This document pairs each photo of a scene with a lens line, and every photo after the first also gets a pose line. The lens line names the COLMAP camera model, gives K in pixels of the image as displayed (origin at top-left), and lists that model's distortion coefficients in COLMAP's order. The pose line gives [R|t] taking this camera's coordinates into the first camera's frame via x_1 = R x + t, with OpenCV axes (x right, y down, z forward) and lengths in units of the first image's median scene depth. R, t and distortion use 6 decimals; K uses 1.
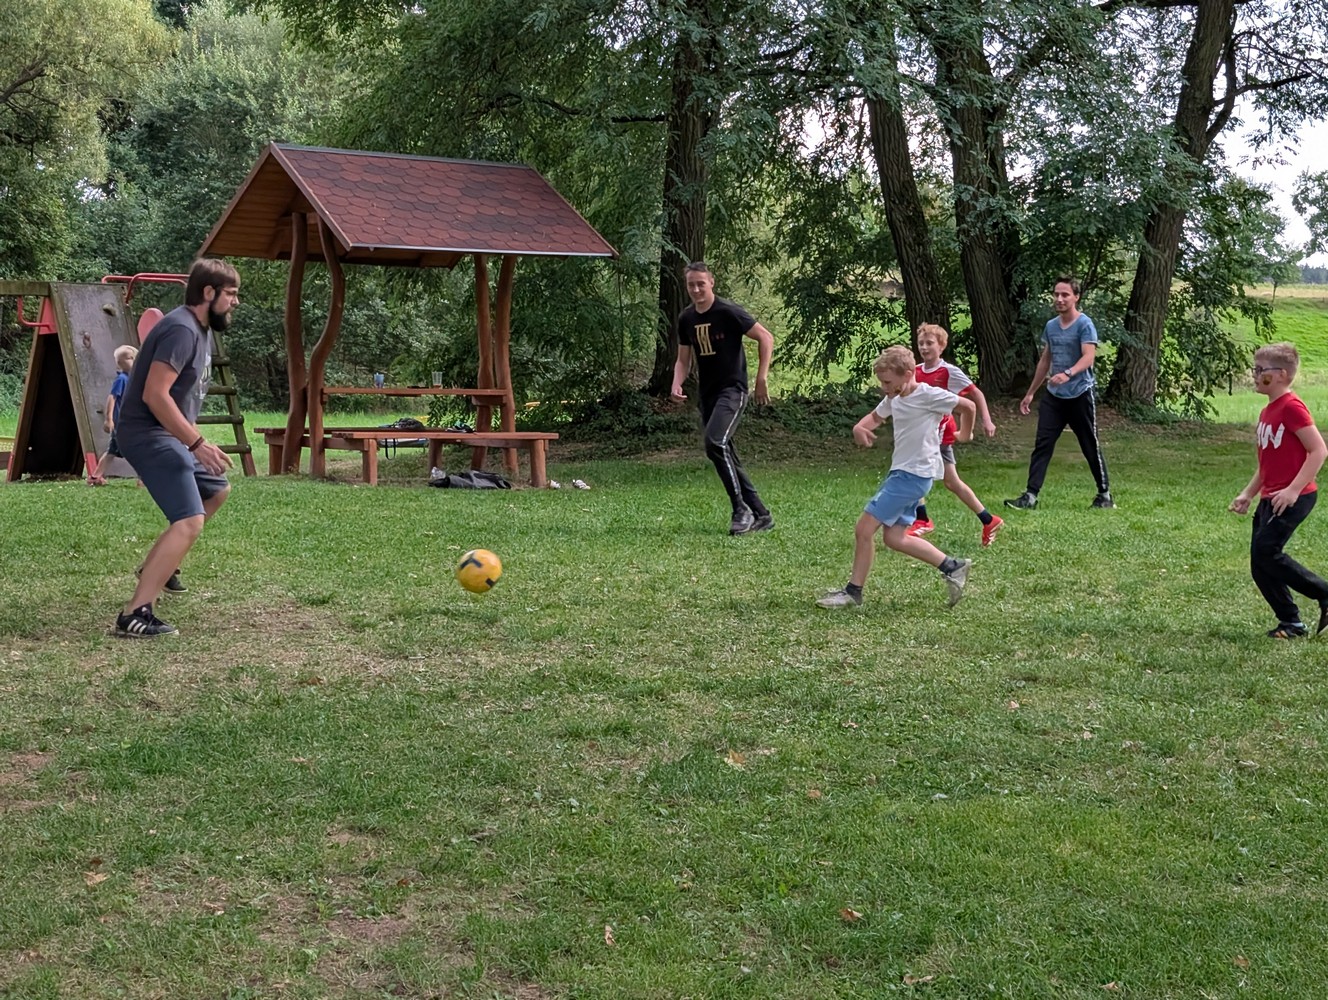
lens RADIAL K [[2117.1, 0, 660.3], [0, 2117.1, 497.7], [0, 0, 1]] dist [0.079484, 0.000000]
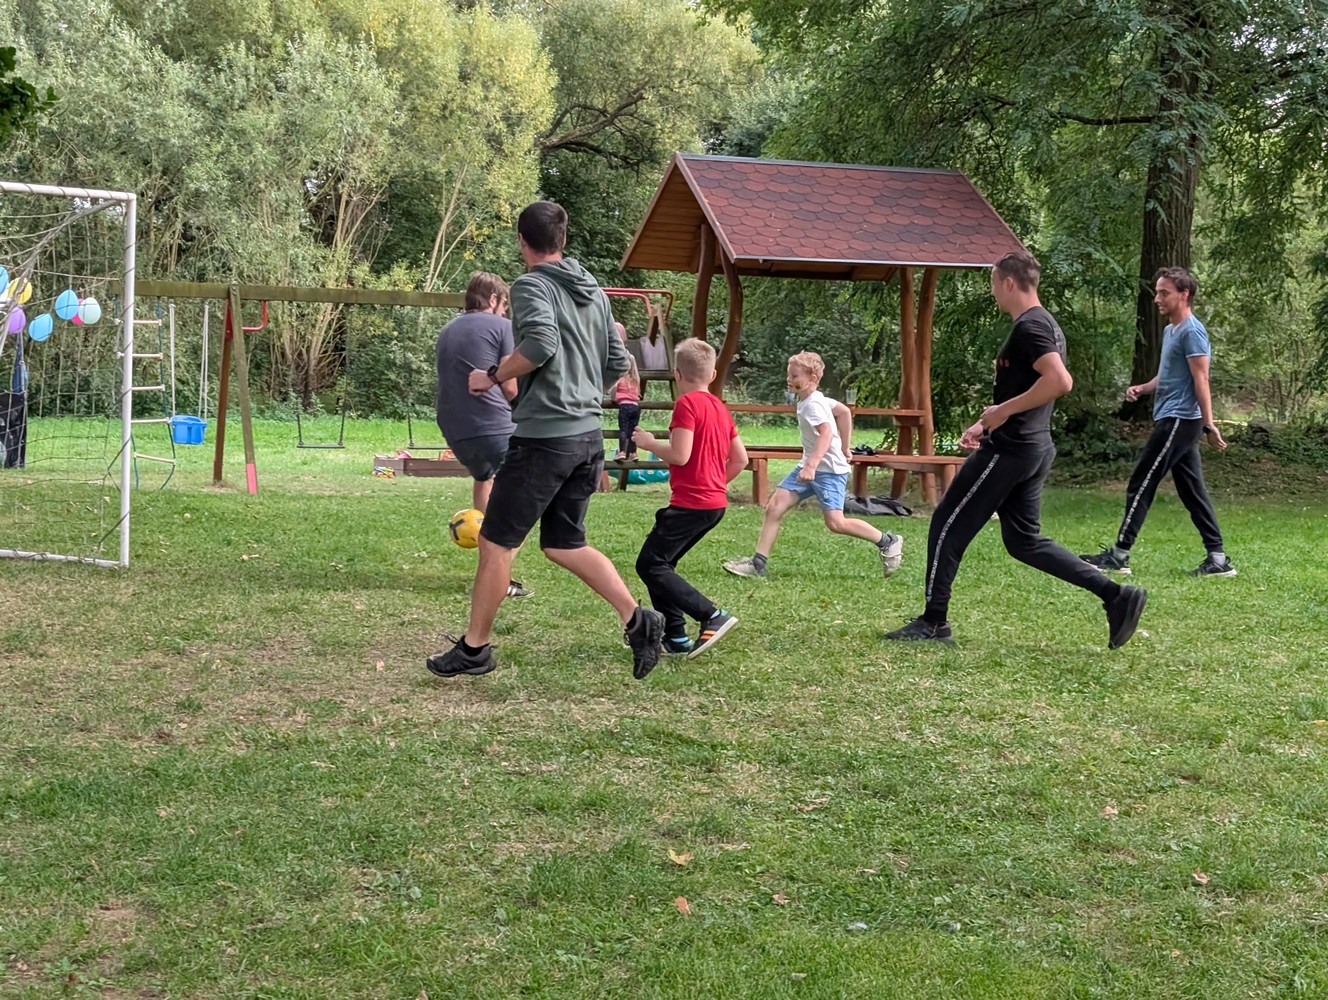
lens RADIAL K [[2117.1, 0, 647.3], [0, 2117.1, 495.2], [0, 0, 1]] dist [0.079484, 0.000000]
pose [[0.953683, 0.033572, -0.298935, 0.089853], [-0.036368, 0.999331, -0.003793, -0.005191], [0.298608, 0.014489, 0.954266, 0.065872]]
